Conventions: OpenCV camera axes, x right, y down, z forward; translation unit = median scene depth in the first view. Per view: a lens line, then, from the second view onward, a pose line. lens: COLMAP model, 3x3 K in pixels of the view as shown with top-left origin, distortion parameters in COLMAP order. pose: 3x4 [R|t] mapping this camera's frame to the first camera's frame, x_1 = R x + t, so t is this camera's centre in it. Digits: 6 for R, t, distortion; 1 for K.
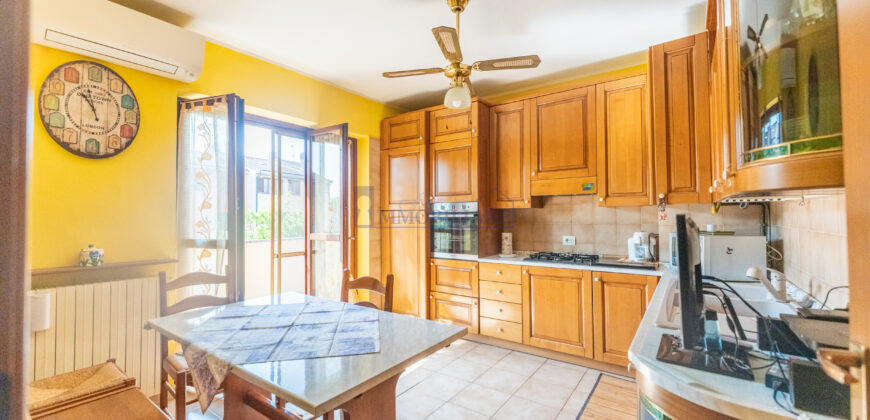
lens RADIAL K [[345.1, 0, 436.7], [0, 345.1, 207.8], [0, 0, 1]] dist [-0.006721, 0.000255]
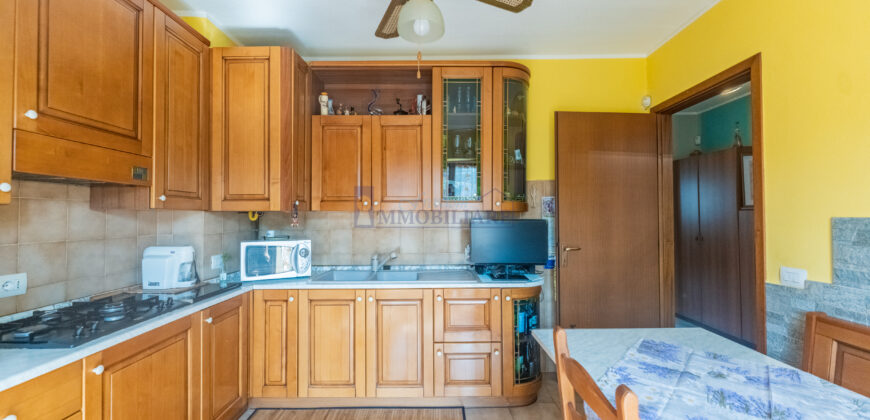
lens RADIAL K [[345.1, 0, 434.0], [0, 345.1, 210.3], [0, 0, 1]] dist [-0.006721, 0.000255]
pose [[-0.586618, 0.027095, 0.809410, -0.397471], [-0.007905, 0.999201, -0.039177, 0.023577], [-0.809825, -0.029380, -0.585935, 1.266862]]
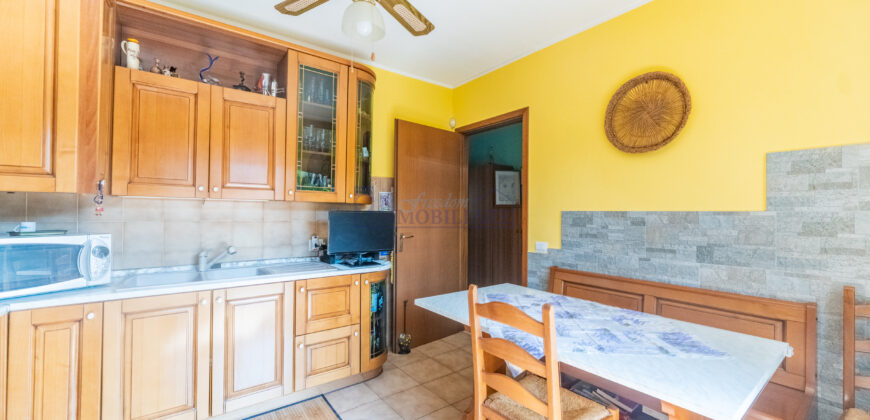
lens RADIAL K [[345.1, 0, 436.4], [0, 345.1, 207.9], [0, 0, 1]] dist [-0.006721, 0.000255]
pose [[-0.959776, 0.006118, 0.280701, -0.230841], [-0.005468, 0.999166, -0.040471, 0.044664], [-0.280715, -0.040378, -0.958941, 1.499273]]
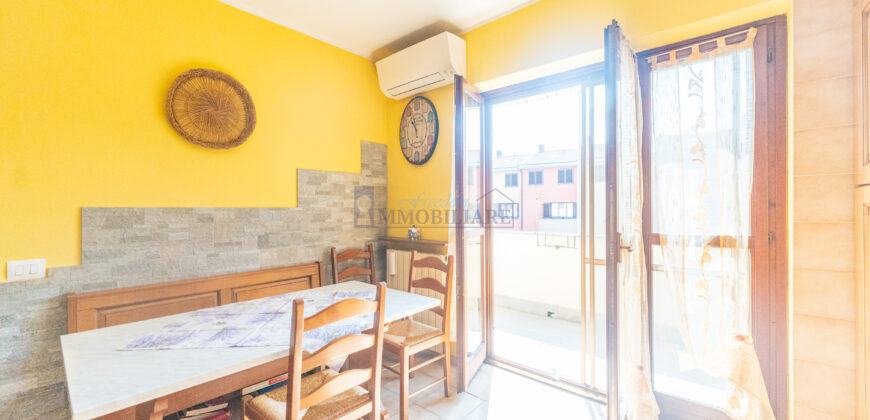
lens RADIAL K [[345.1, 0, 432.2], [0, 345.1, 209.7], [0, 0, 1]] dist [-0.006721, 0.000255]
pose [[-0.099805, 0.014523, -0.994901, 0.388718], [0.029769, 0.999489, 0.011603, 0.025241], [0.994562, -0.028459, -0.100186, 1.114156]]
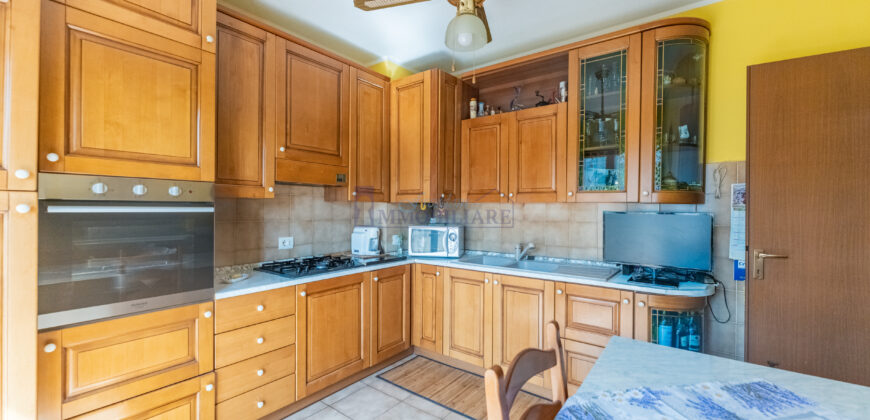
lens RADIAL K [[345.1, 0, 431.8], [0, 345.1, 208.4], [0, 0, 1]] dist [-0.006721, 0.000255]
pose [[0.030943, 0.010337, 0.999468, -0.574492], [-0.030023, 0.999505, -0.009407, 0.023730], [-0.999070, -0.029716, 0.031238, 1.000338]]
